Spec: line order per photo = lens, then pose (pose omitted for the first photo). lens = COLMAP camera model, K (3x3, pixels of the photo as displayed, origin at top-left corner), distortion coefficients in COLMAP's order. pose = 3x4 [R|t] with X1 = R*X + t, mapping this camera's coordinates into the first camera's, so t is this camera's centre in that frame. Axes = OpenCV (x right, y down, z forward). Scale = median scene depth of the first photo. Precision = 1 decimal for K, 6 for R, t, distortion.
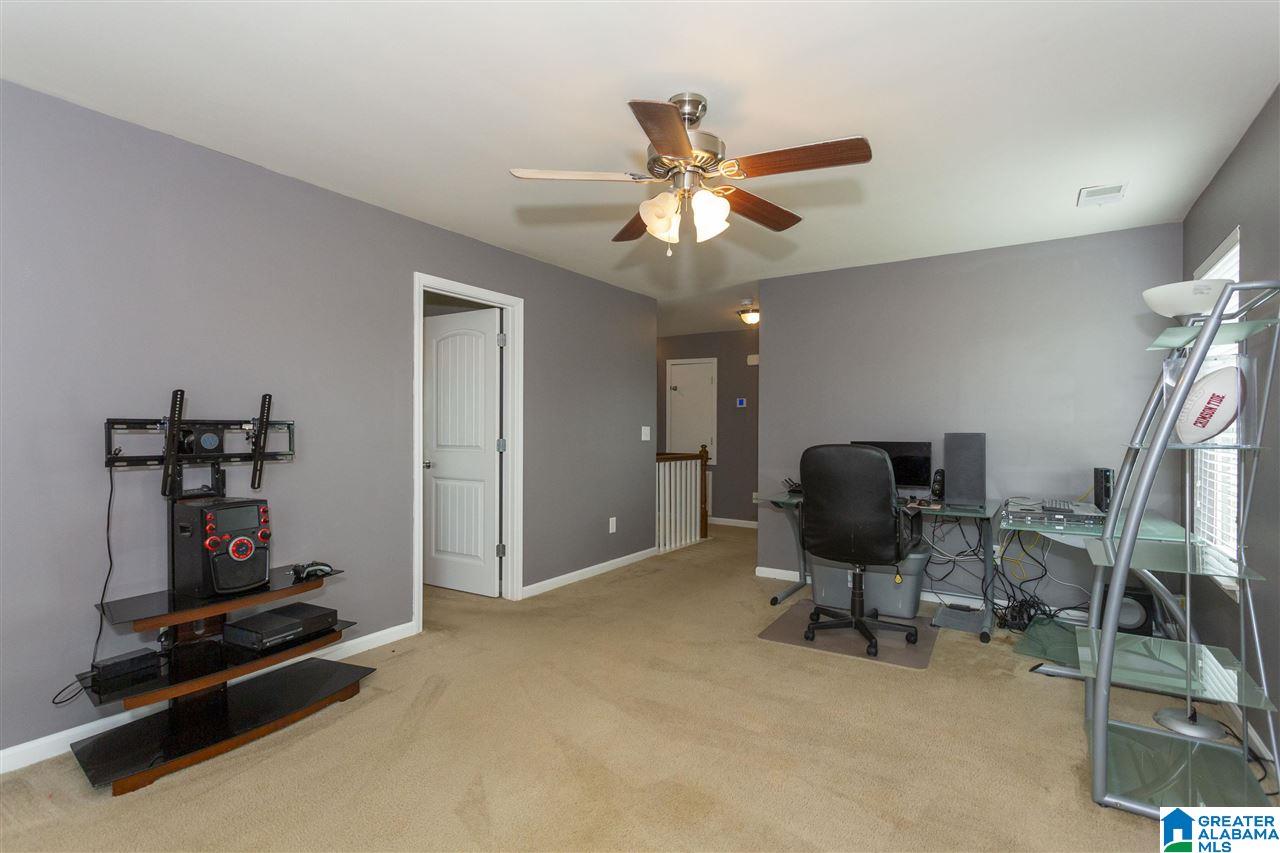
lens RADIAL K [[617.7, 0, 607.8], [0, 617.7, 436.2], [0, 0, 1]] dist [0.004145, 0.001966]
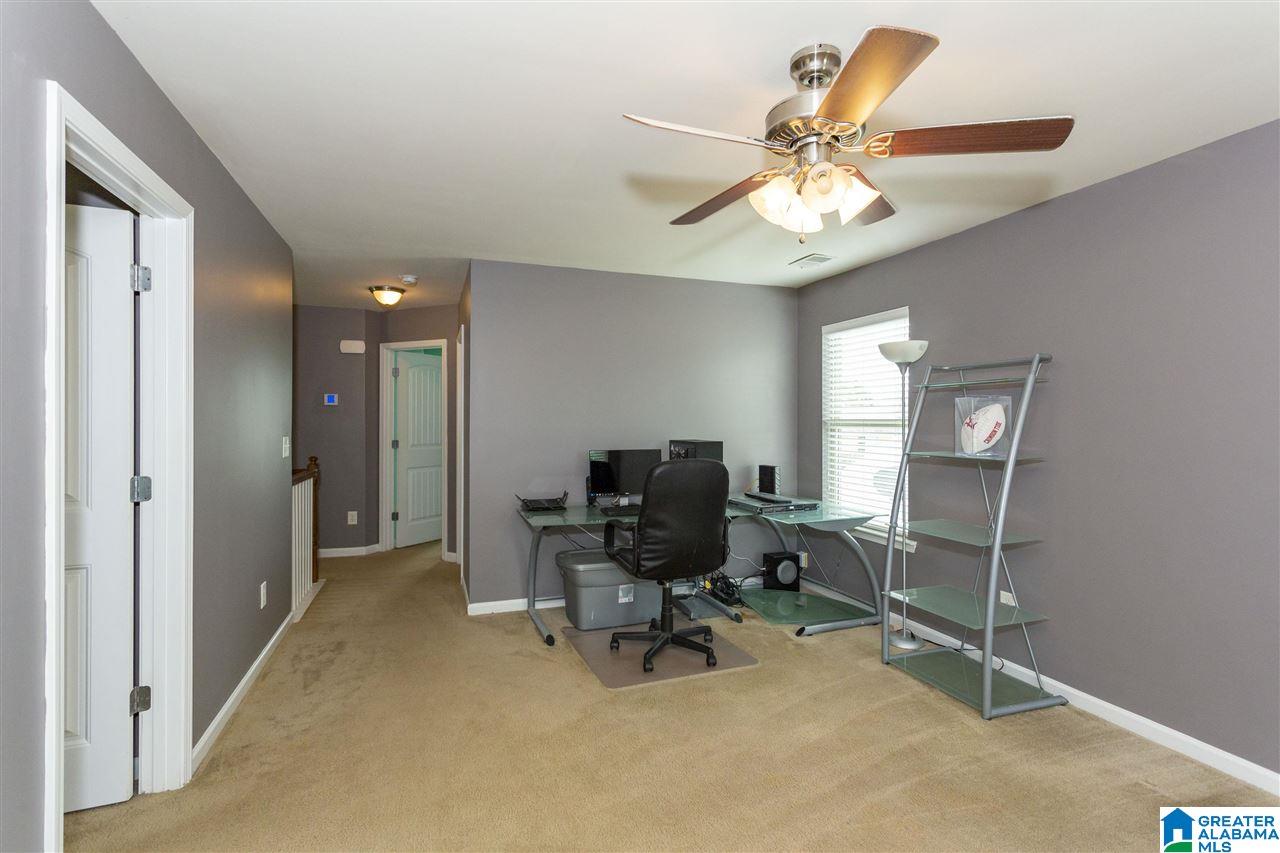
lens RADIAL K [[617.7, 0, 645.3], [0, 617.7, 420.9], [0, 0, 1]] dist [0.004145, 0.001966]
pose [[0.573181, -0.004201, 0.819418, -0.409934], [0.011982, 0.999923, -0.003254, -0.039332], [-0.819341, 0.011683, 0.573188, 0.447494]]
